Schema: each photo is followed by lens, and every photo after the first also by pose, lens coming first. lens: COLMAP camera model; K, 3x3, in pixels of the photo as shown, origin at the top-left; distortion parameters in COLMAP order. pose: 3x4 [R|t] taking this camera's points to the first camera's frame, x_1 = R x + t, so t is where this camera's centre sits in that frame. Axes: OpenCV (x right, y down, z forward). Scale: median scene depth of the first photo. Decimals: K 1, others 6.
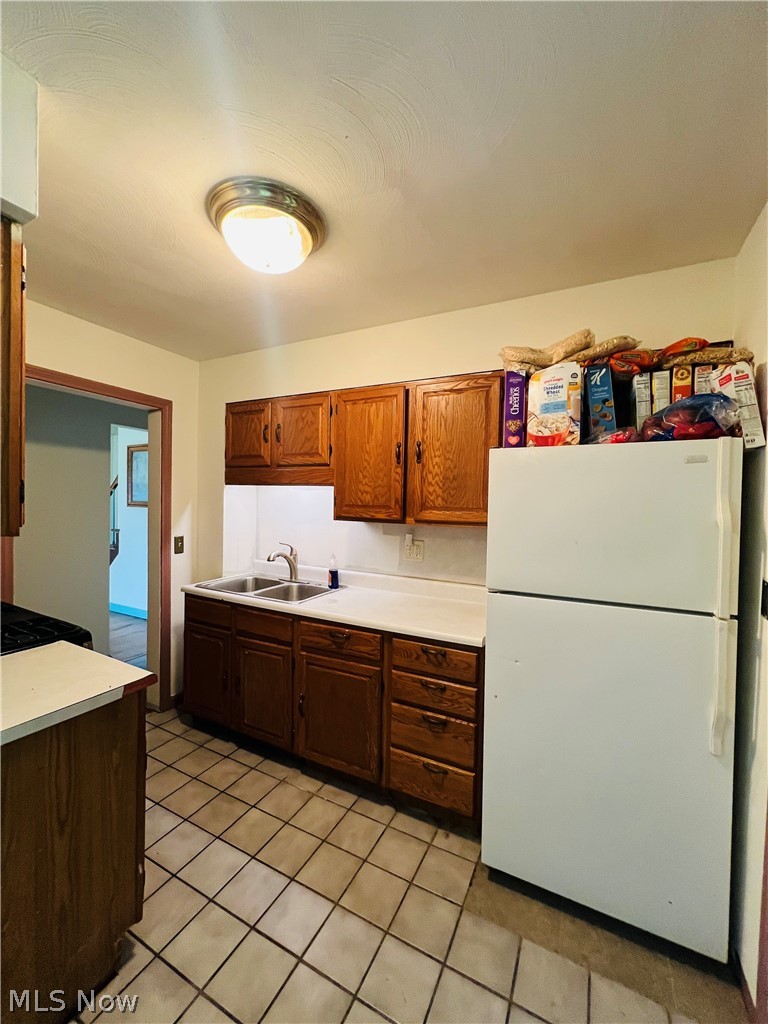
lens RADIAL K [[407.6, 0, 386.4], [0, 407.6, 511.1], [0, 0, 1]] dist [-0.001350, 0.000266]
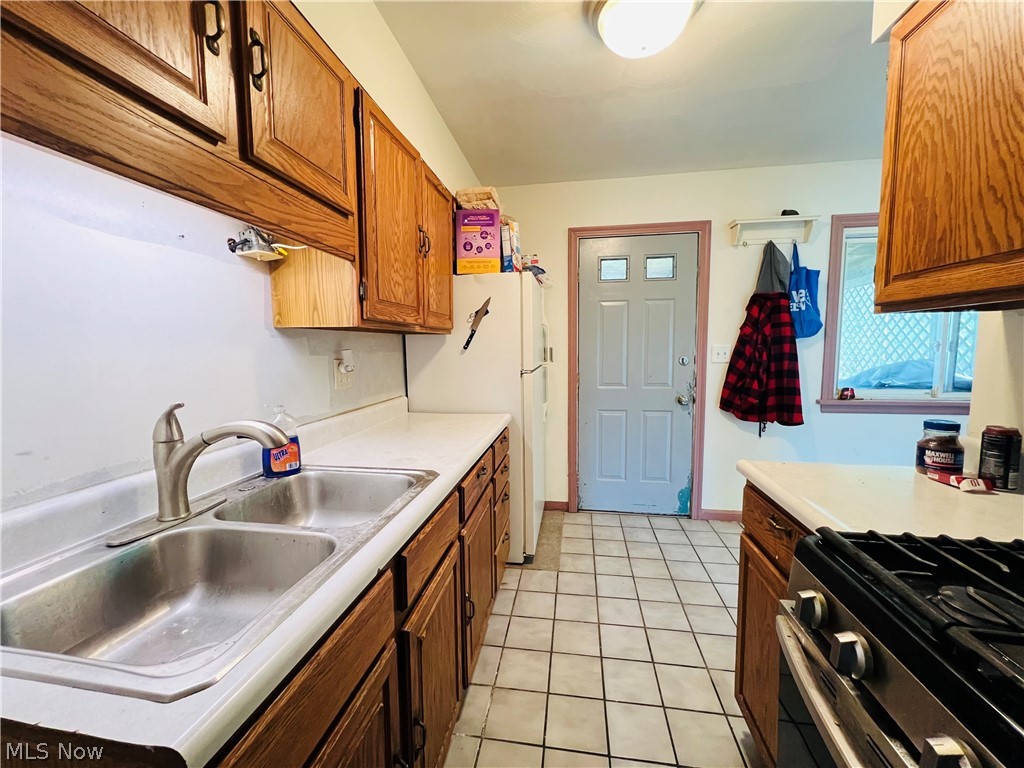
lens RADIAL K [[407.6, 0, 511.5], [0, 407.6, 382.6], [0, 0, 1]] dist [-0.001350, 0.000266]
pose [[-0.309498, -0.108094, 0.944736, -0.745477], [0.024036, 0.992311, 0.121411, 0.036940], [-0.950596, 0.060285, -0.304521, 1.030093]]
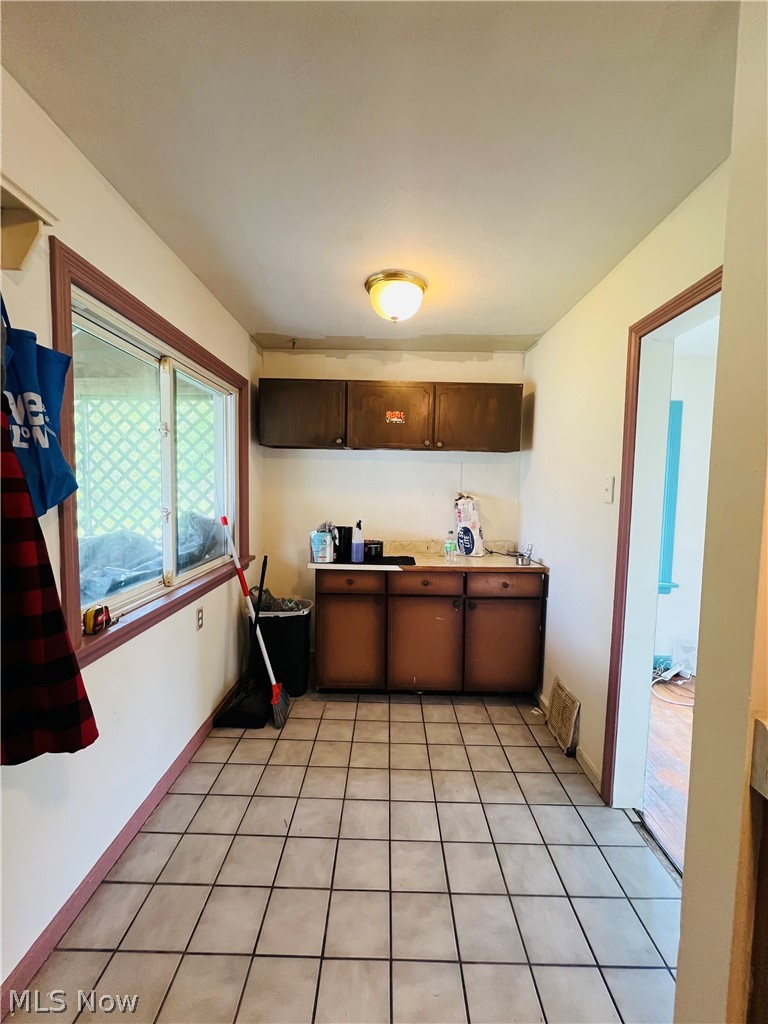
lens RADIAL K [[407.6, 0, 386.4], [0, 407.6, 511.1], [0, 0, 1]] dist [-0.001350, 0.000266]
pose [[-0.892761, -0.009545, -0.450429, -0.025796], [-0.045164, 0.996635, 0.068397, 0.014562], [0.448261, 0.081406, -0.890188, 0.452562]]
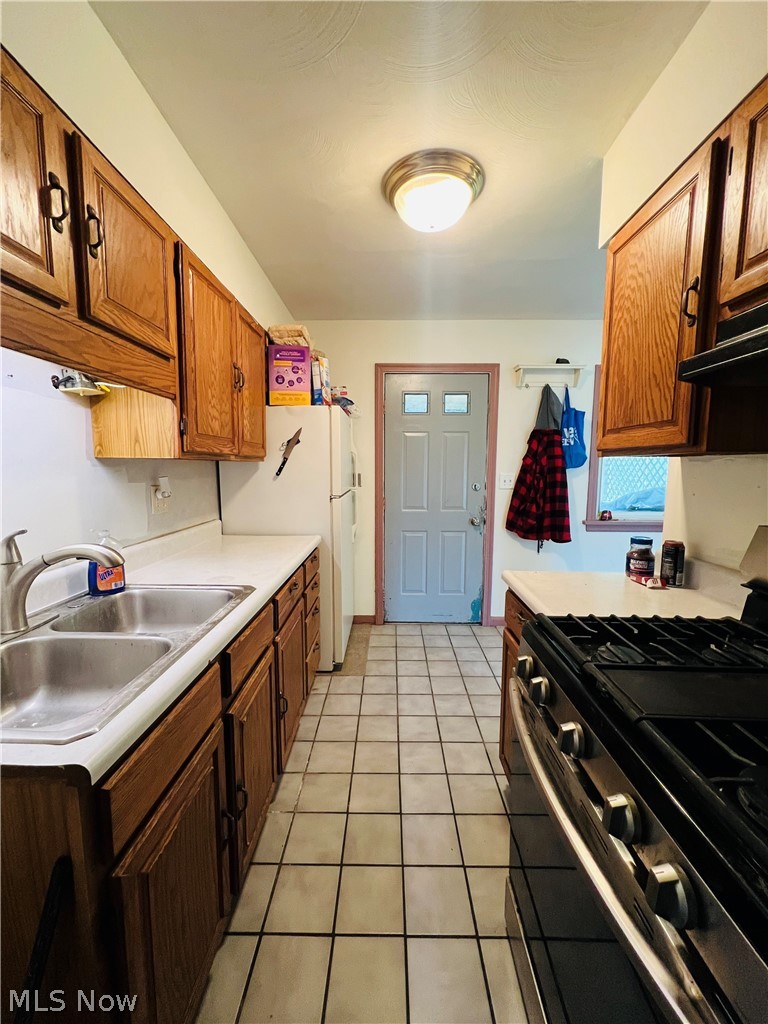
lens RADIAL K [[407.6, 0, 386.4], [0, 407.6, 511.1], [0, 0, 1]] dist [-0.001350, 0.000266]
pose [[-0.447124, -0.124965, 0.885700, -0.845376], [0.004536, 0.989863, 0.141951, 0.015845], [-0.894461, 0.067487, -0.442025, 1.052842]]
